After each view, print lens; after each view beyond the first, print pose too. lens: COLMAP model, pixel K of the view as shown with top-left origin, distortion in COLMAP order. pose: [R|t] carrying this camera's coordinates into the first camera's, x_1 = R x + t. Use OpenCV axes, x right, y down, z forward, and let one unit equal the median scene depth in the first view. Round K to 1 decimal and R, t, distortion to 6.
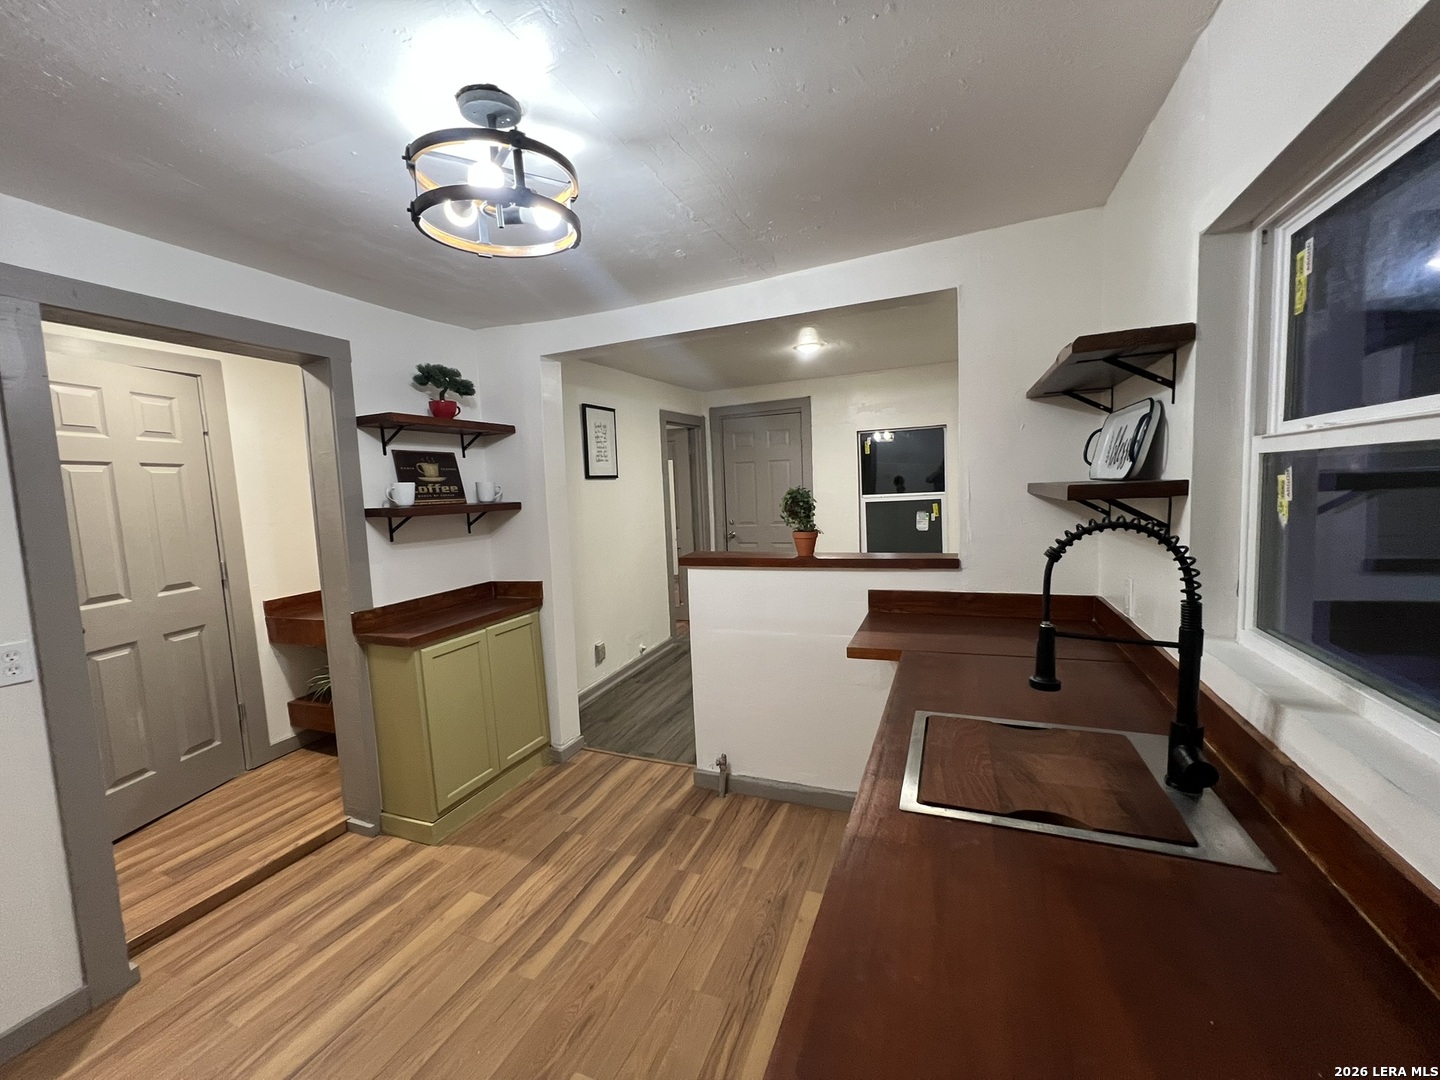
lens RADIAL K [[579.0, 0, 720.0], [0, 579.0, 540.0], [0, 0, 1]] dist [-0.000758, -0.000094]
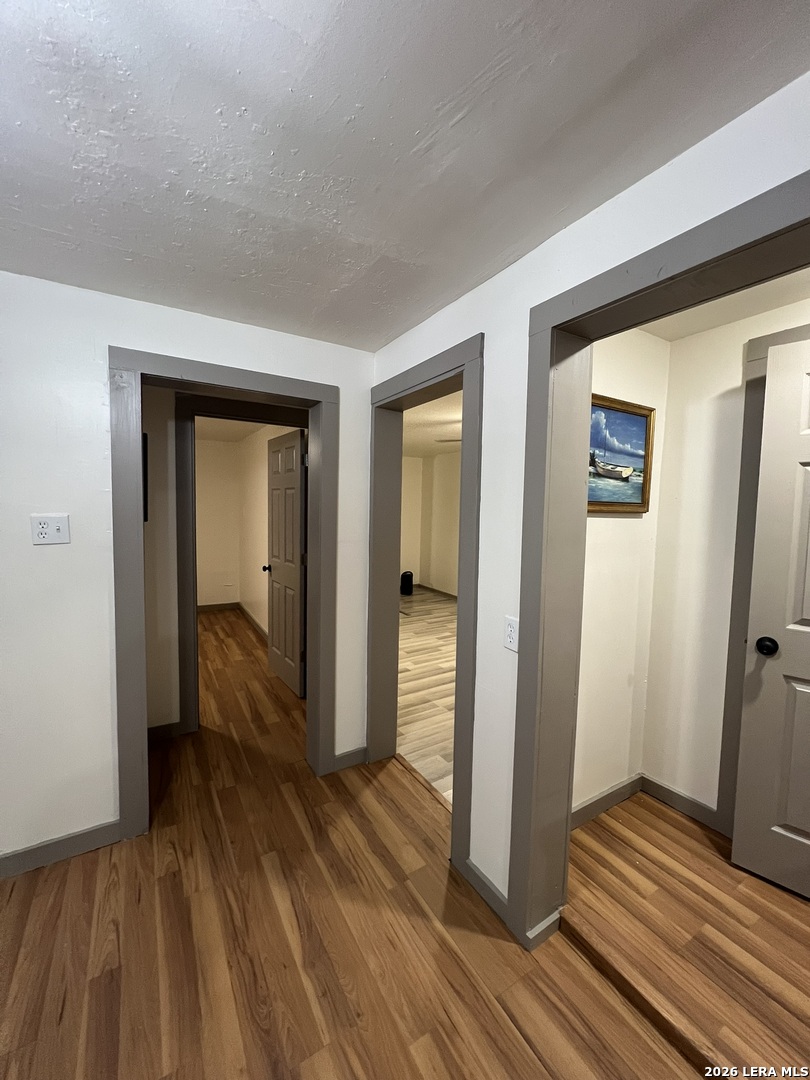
lens RADIAL K [[434.9, 0, 406.9], [0, 434.9, 537.2], [0, 0, 1]] dist [-0.002303, 0.000148]
pose [[-0.598630, 0.096222, -0.795225, -0.186833], [-0.055815, 0.985336, 0.161241, -0.079867], [0.799079, 0.140909, -0.584481, 0.758633]]
